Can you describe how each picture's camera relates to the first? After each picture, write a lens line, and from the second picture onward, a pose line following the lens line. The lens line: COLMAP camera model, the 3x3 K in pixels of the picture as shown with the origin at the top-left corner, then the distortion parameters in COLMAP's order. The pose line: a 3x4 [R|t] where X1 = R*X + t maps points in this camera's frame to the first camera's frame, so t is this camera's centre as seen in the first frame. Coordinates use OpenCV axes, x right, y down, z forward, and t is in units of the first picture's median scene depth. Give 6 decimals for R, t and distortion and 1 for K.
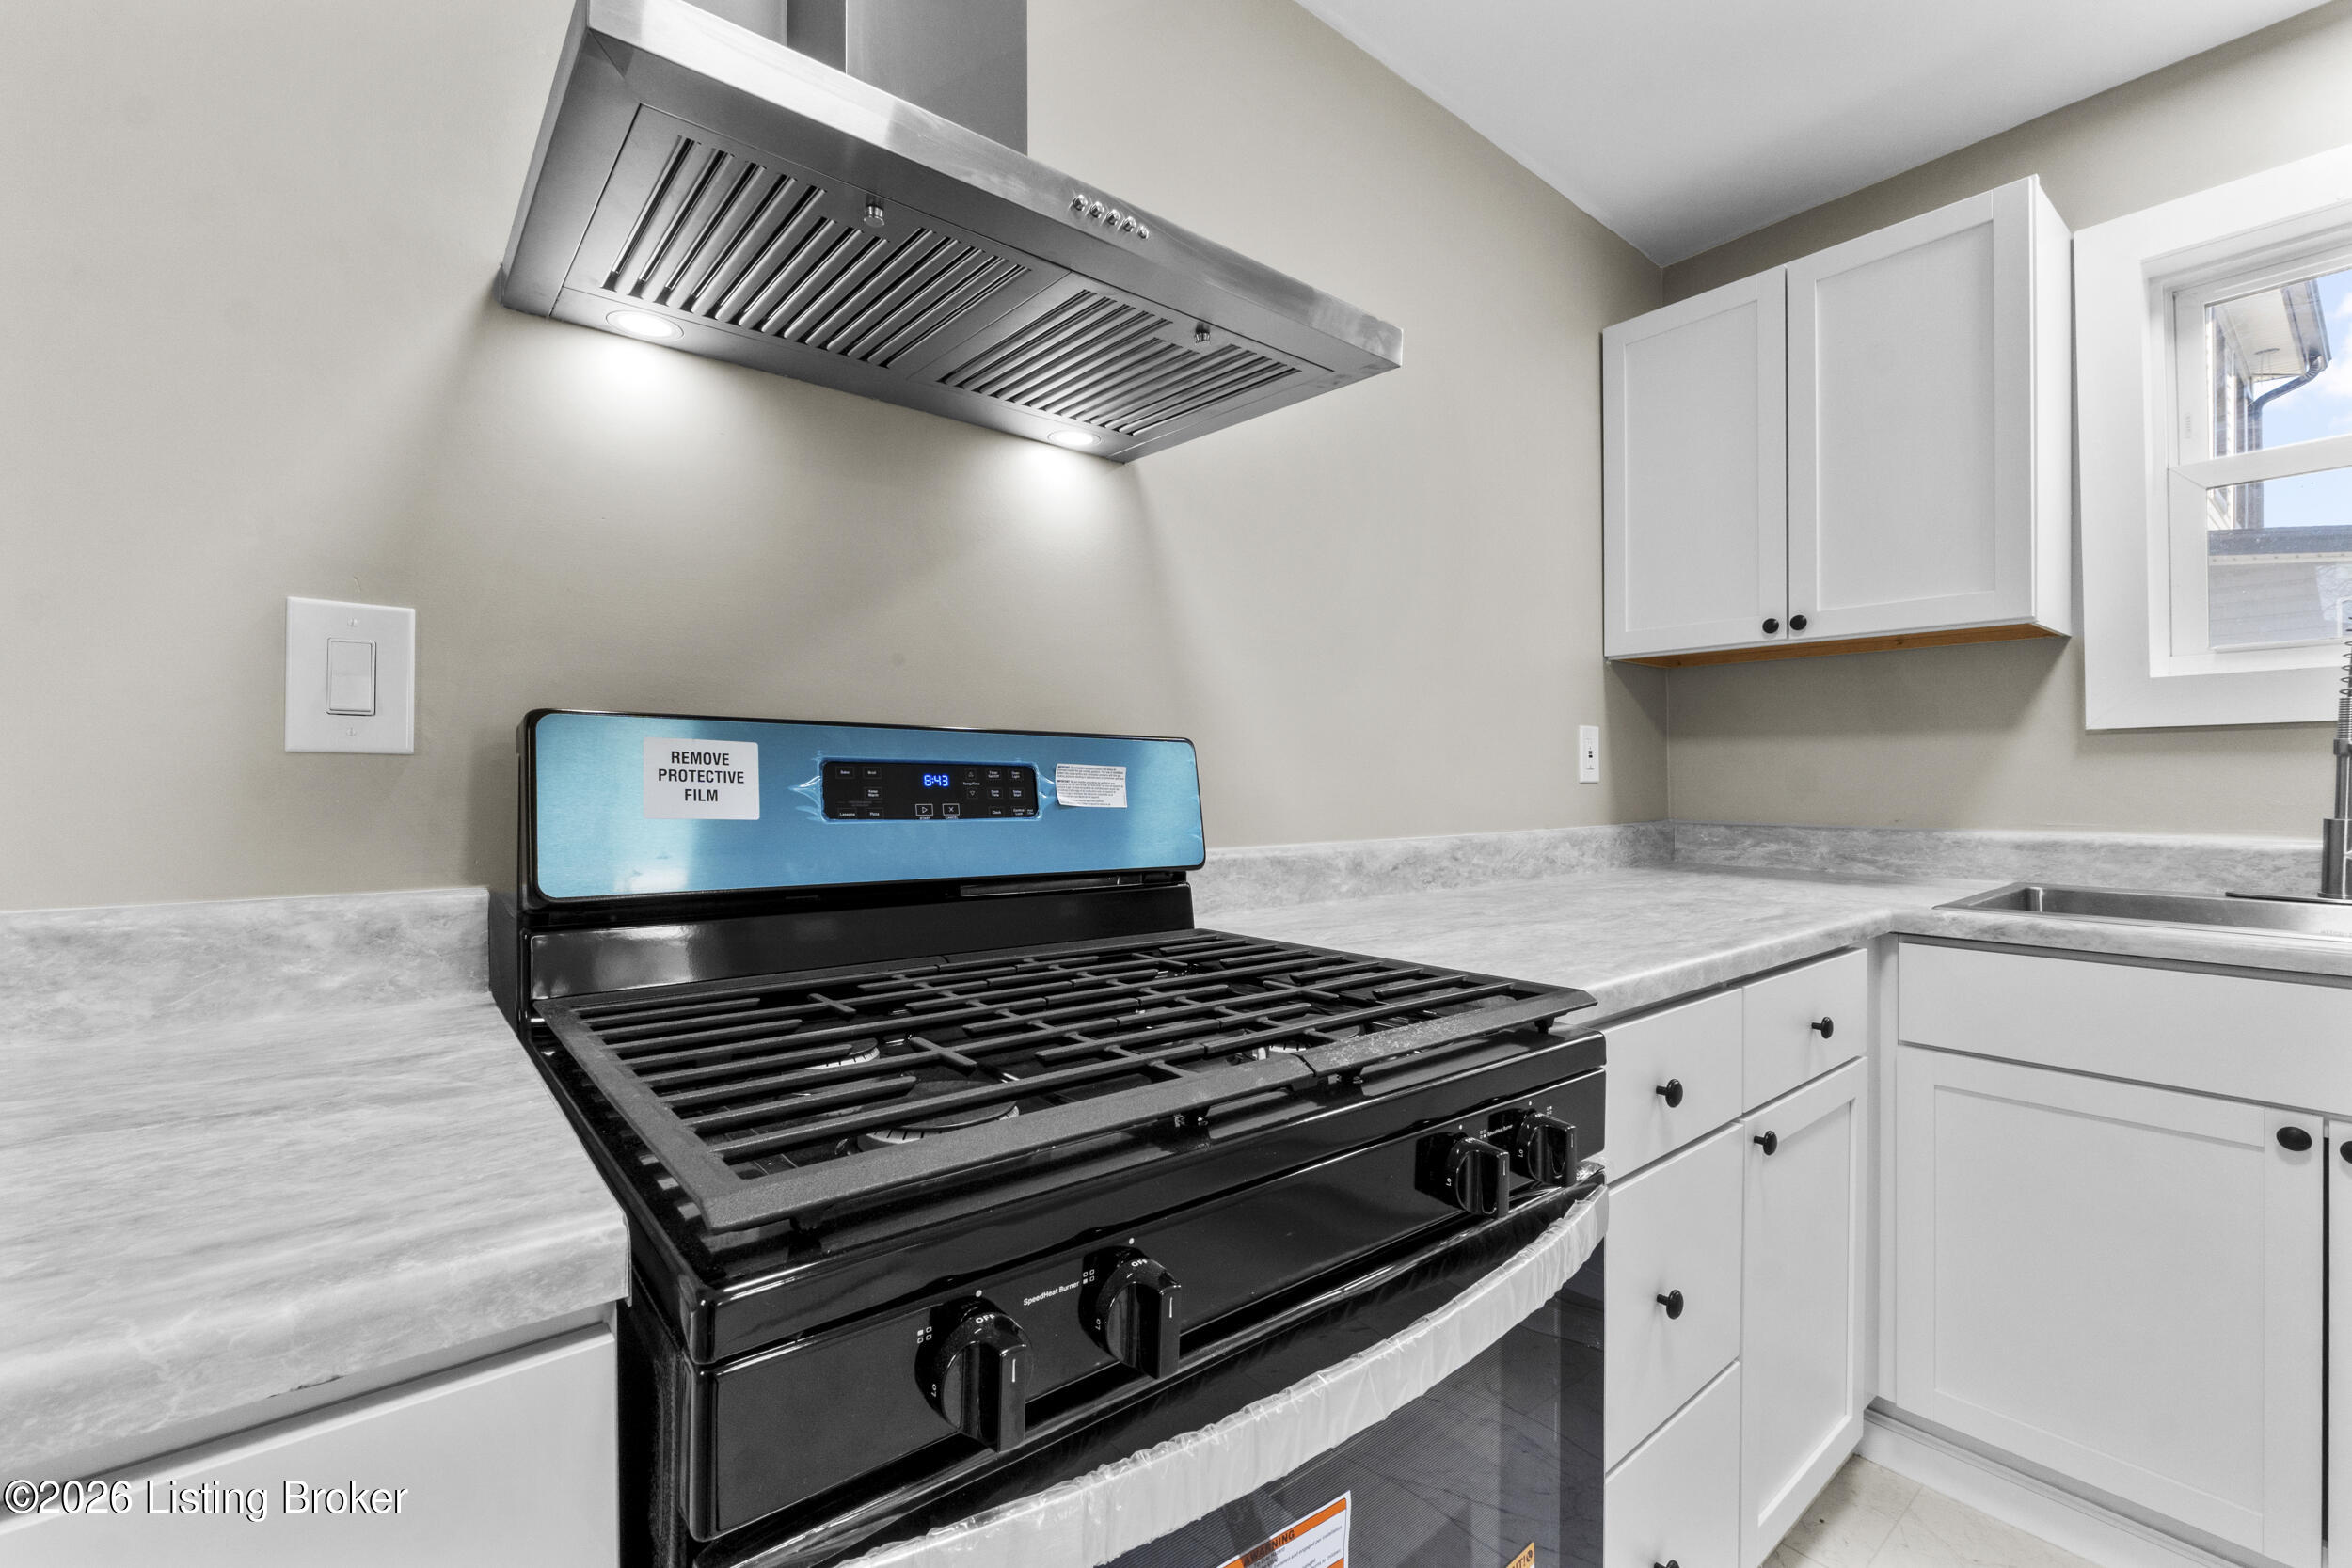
lens RADIAL K [[997.4, 0, 1176.6], [0, 997.4, 781.8], [0, 0, 1]] dist [-0.004301, -0.000434]
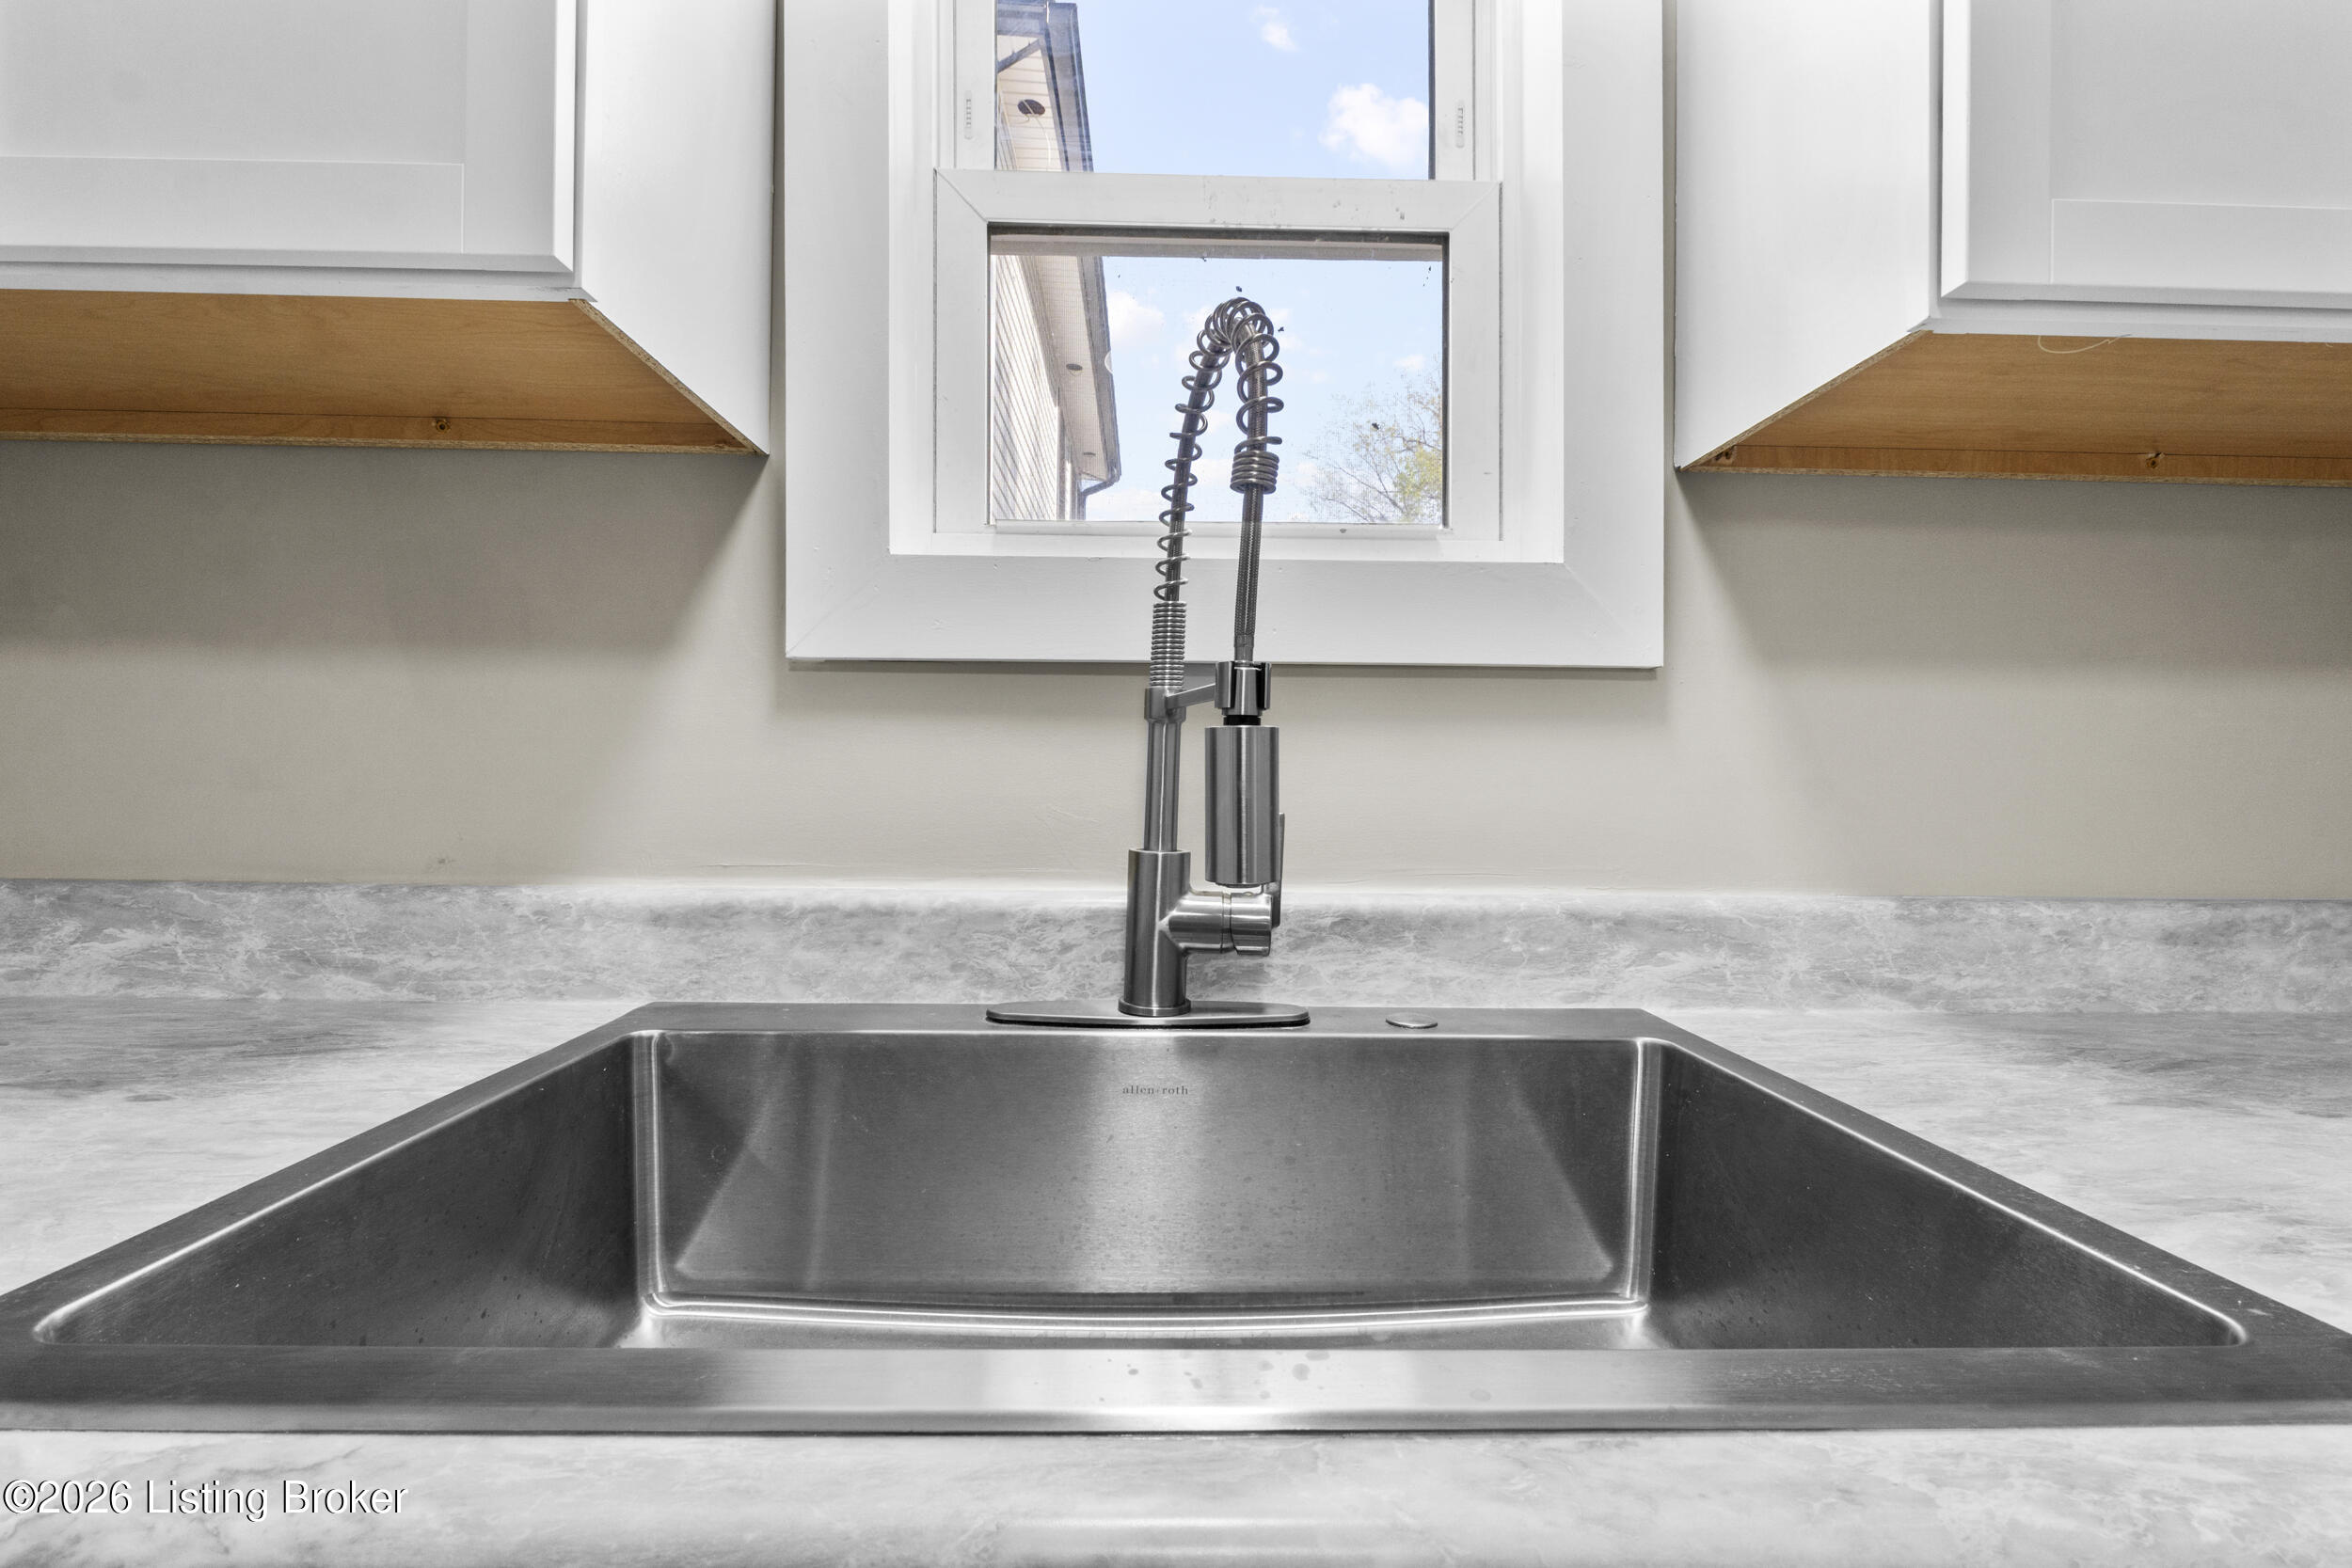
lens RADIAL K [[995.3, 0, 1168.6], [0, 995.3, 784.6], [0, 0, 1]] dist [-0.004061, -0.000675]
pose [[0.608809, 0.007698, 0.793280, 0.819003], [-0.014596, 0.999892, 0.001499, 0.003862], [-0.793183, -0.012491, 0.608856, 0.720733]]
